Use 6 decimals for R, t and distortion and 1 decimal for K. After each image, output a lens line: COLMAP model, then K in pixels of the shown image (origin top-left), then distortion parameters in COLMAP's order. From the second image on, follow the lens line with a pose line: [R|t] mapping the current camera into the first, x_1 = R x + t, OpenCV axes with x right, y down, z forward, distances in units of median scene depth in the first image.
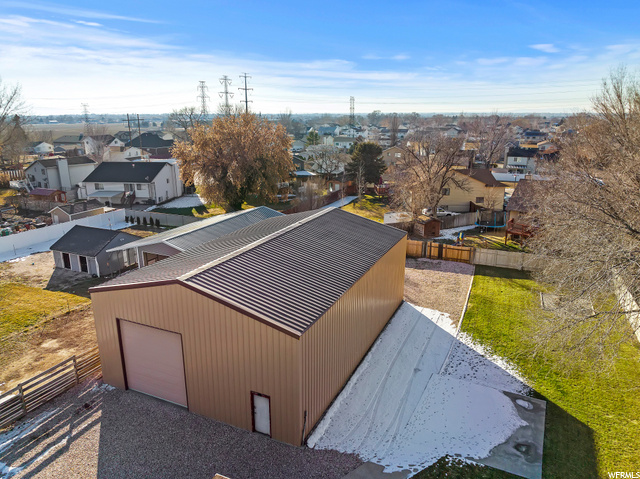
lens RADIAL K [[450.6, 0, 320.0], [0, 450.6, 239.5], [0, 0, 1]] dist [-0.034479, 0.000817]
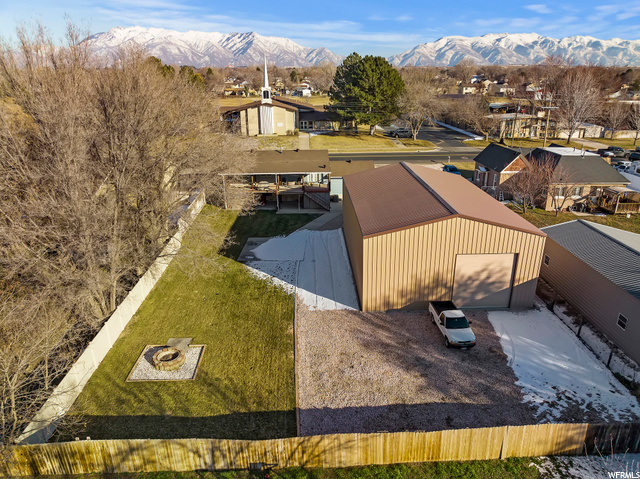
lens RADIAL K [[450.6, 0, 320.0], [0, 450.6, 239.5], [0, 0, 1]] dist [-0.034479, 0.000817]
pose [[-0.898476, 0.162817, -0.407715, 0.450932], [-0.107916, 0.818288, 0.564588, -0.355668], [0.425553, 0.551267, -0.717641, 1.151283]]
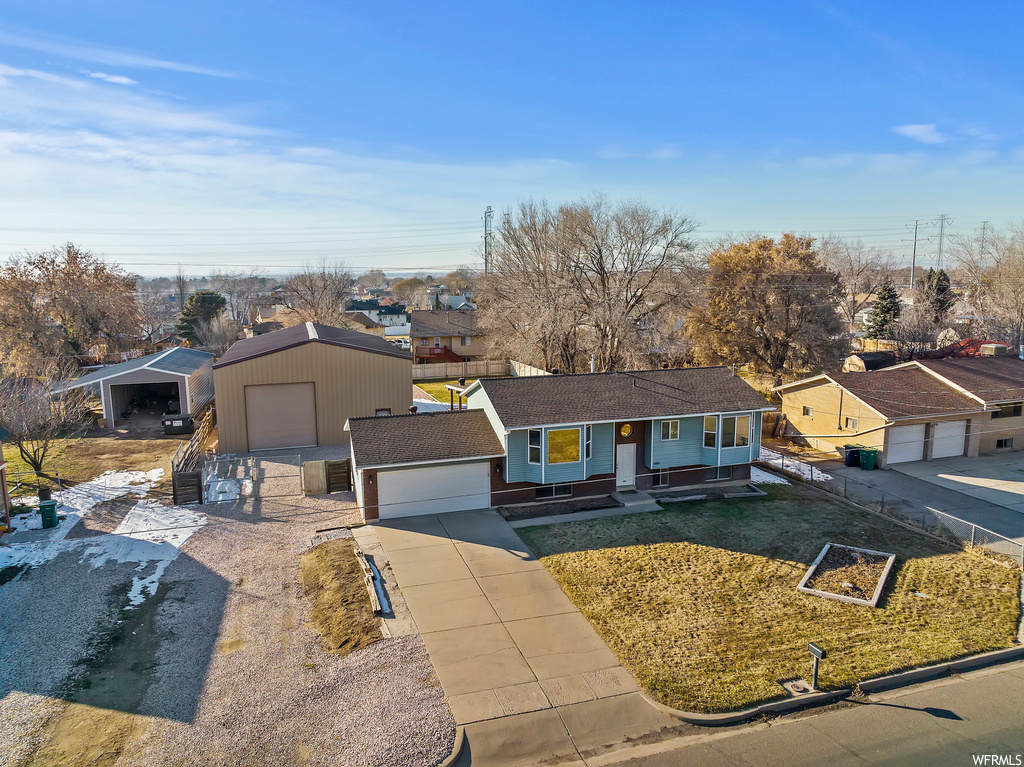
lens RADIAL K [[721.6, 0, 514.2], [0, 721.6, 398.4], [0, 0, 1]] dist [-0.039773, 0.003507]
pose [[0.752861, -0.117667, 0.647576, -0.563836], [0.185756, 0.981878, -0.037545, 0.202923], [-0.631423, 0.148558, 0.761075, -0.451059]]
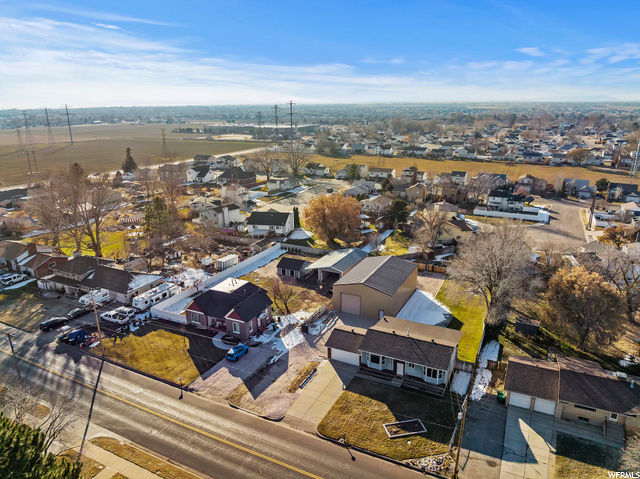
lens RADIAL K [[450.6, 0, 320.0], [0, 450.6, 239.5], [0, 0, 1]] dist [-0.034479, 0.000817]
pose [[0.999082, 0.006429, -0.042349, -0.227578], [-0.005374, 0.999674, 0.024969, -0.181475], [0.042496, -0.024719, 0.998791, -1.386794]]
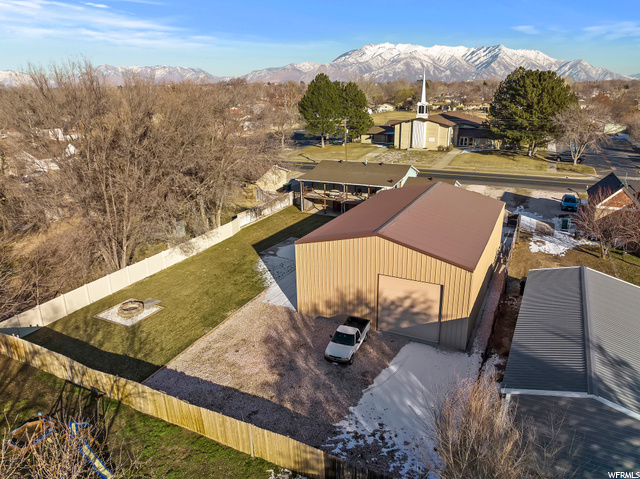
lens RADIAL K [[450.6, 0, 320.0], [0, 450.6, 239.5], [0, 0, 1]] dist [-0.034479, 0.000817]
pose [[-0.999045, 0.002311, 0.043626, 0.074386], [0.026423, 0.827204, 0.561280, -0.392309], [-0.034791, 0.561897, -0.826475, 1.278875]]
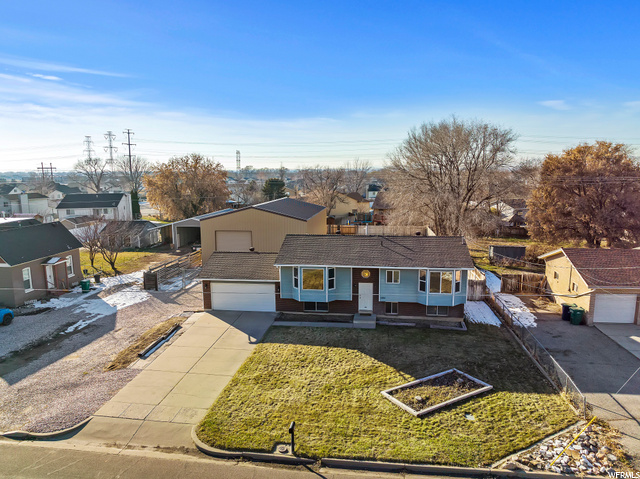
lens RADIAL K [[450.6, 0, 320.0], [0, 450.6, 239.5], [0, 0, 1]] dist [-0.034479, 0.000817]
pose [[0.958248, -0.046391, 0.282149, -0.282991], [0.080525, 0.990597, -0.110607, 0.245219], [-0.274365, 0.128709, 0.952973, -0.605258]]
